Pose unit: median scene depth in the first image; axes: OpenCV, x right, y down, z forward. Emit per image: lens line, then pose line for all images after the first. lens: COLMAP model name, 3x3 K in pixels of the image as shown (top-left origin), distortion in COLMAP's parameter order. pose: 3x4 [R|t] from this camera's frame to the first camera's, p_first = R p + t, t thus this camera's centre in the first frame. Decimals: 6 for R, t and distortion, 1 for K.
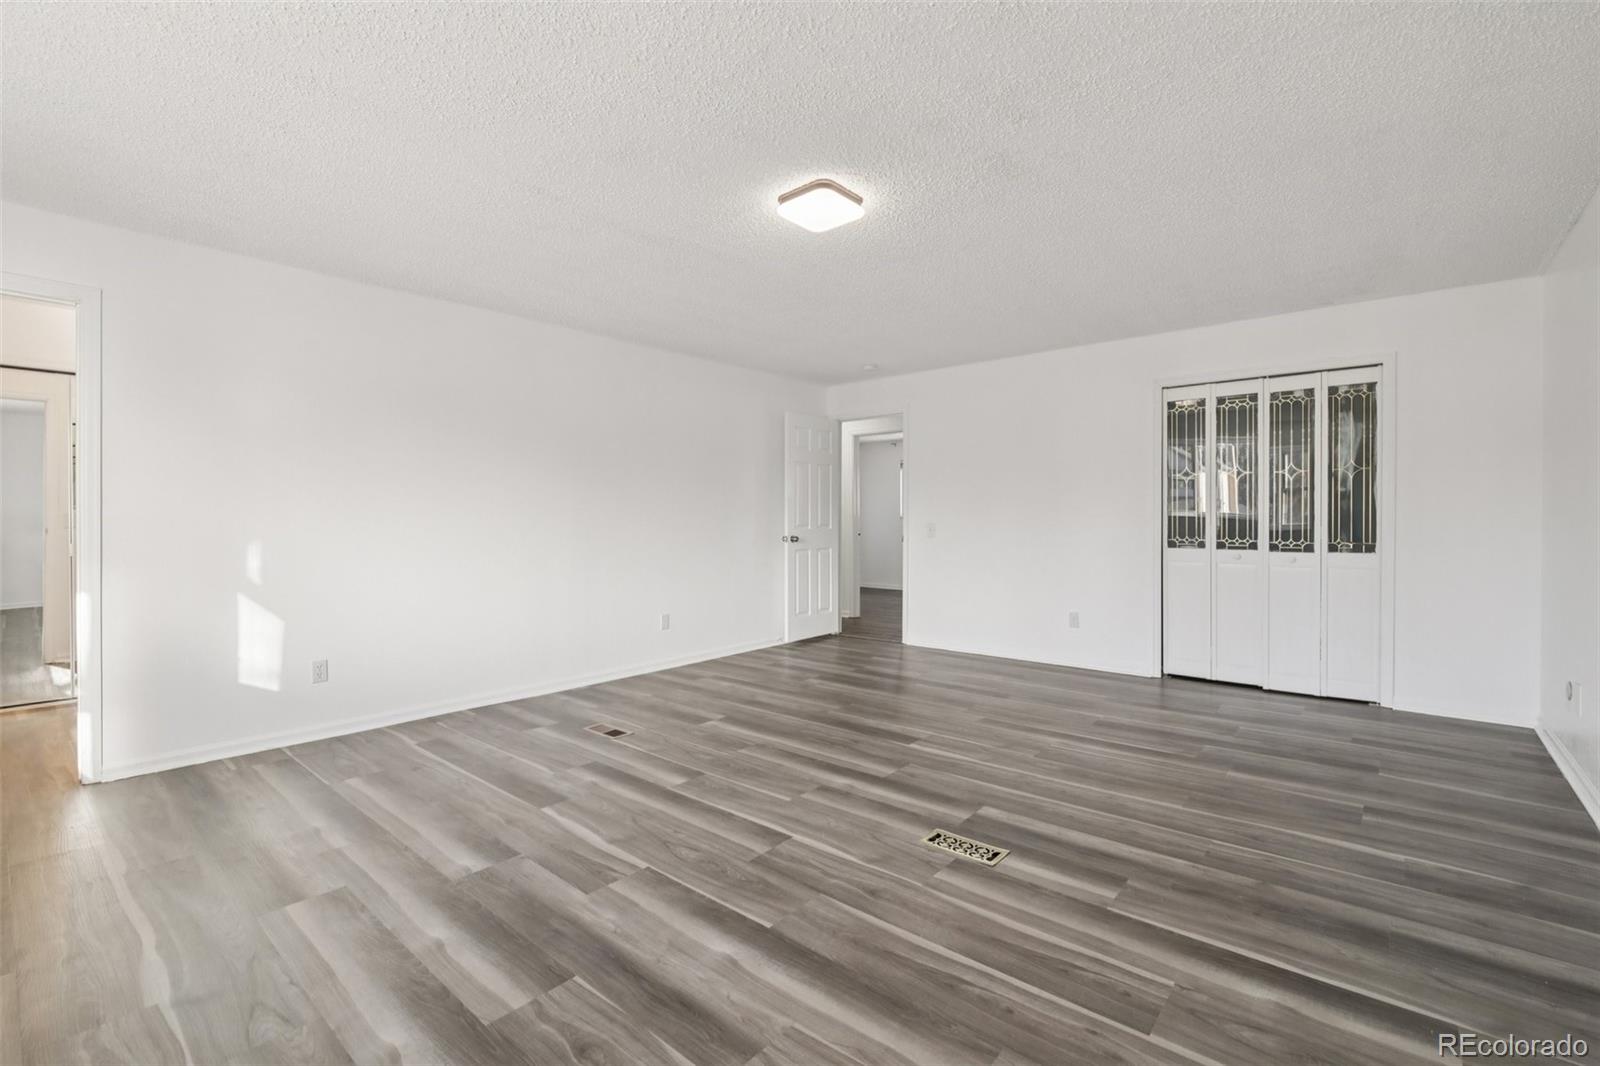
lens RADIAL K [[694.2, 0, 792.1], [0, 694.2, 528.3], [0, 0, 1]] dist [-0.000540, -0.002811]
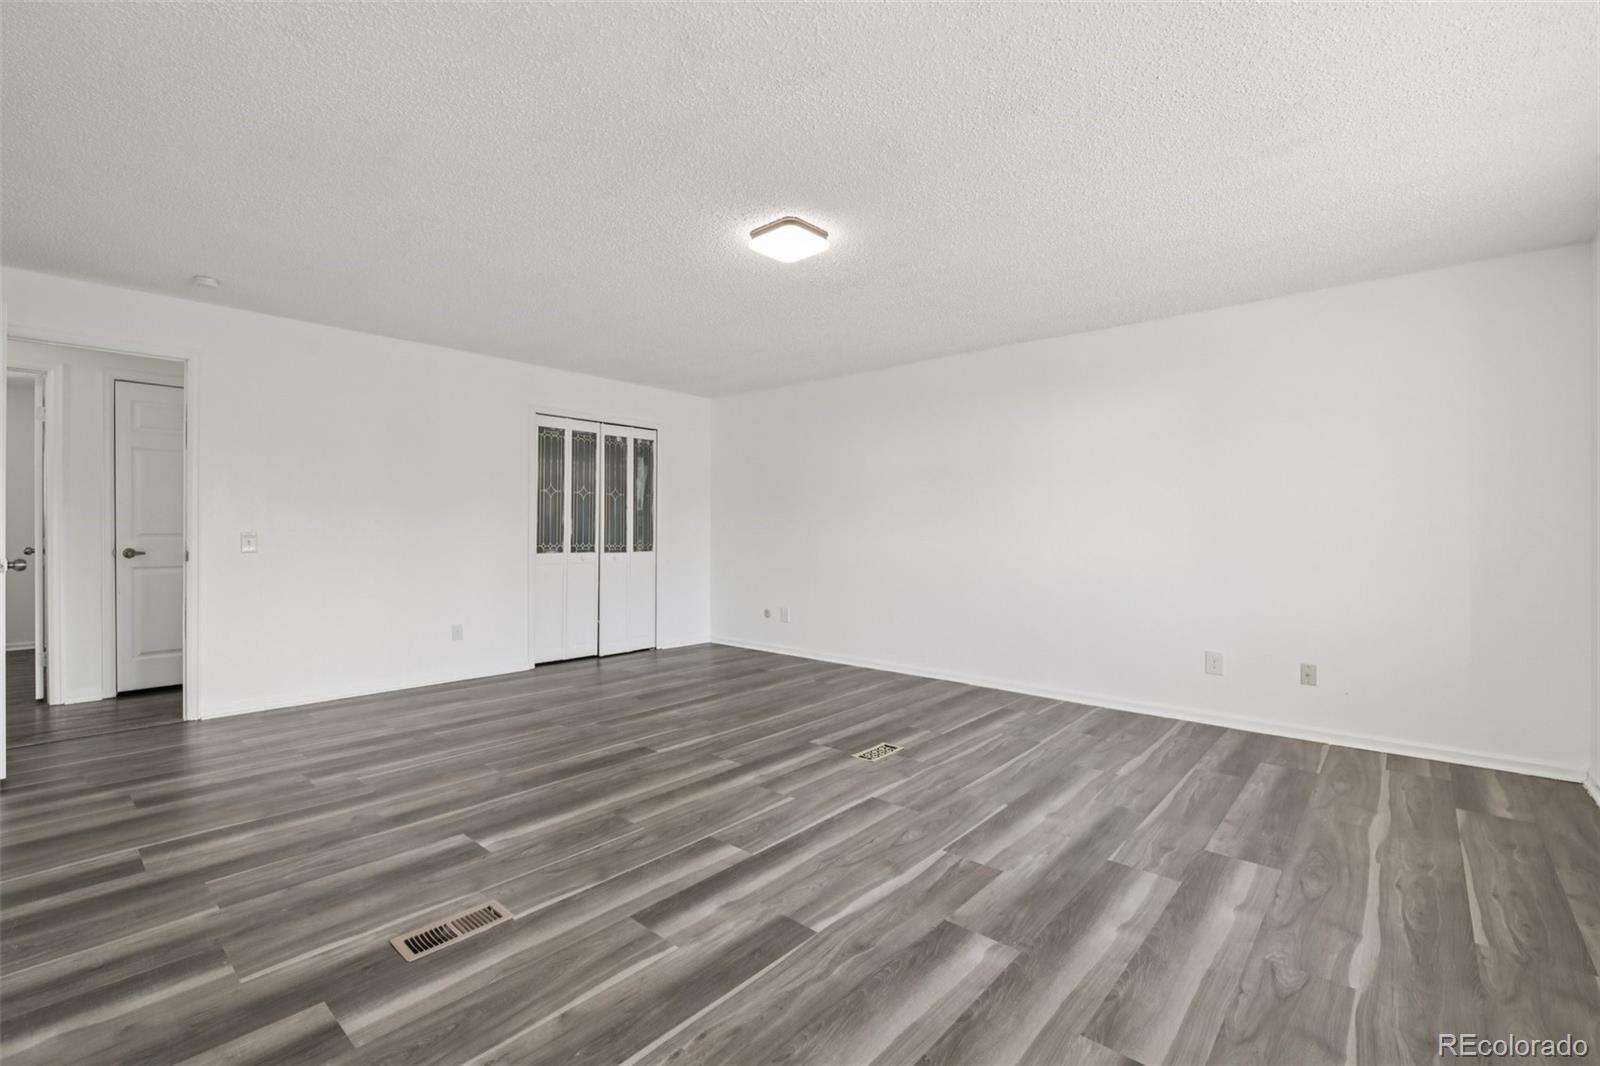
lens RADIAL K [[694.2, 0, 791.5], [0, 694.2, 530.6], [0, 0, 1]] dist [-0.000540, -0.002811]
pose [[0.024549, 0.000076, 0.999699, -0.952491], [0.007593, 0.999971, -0.000263, -0.009304], [-0.999670, 0.007597, 0.024548, 0.886554]]
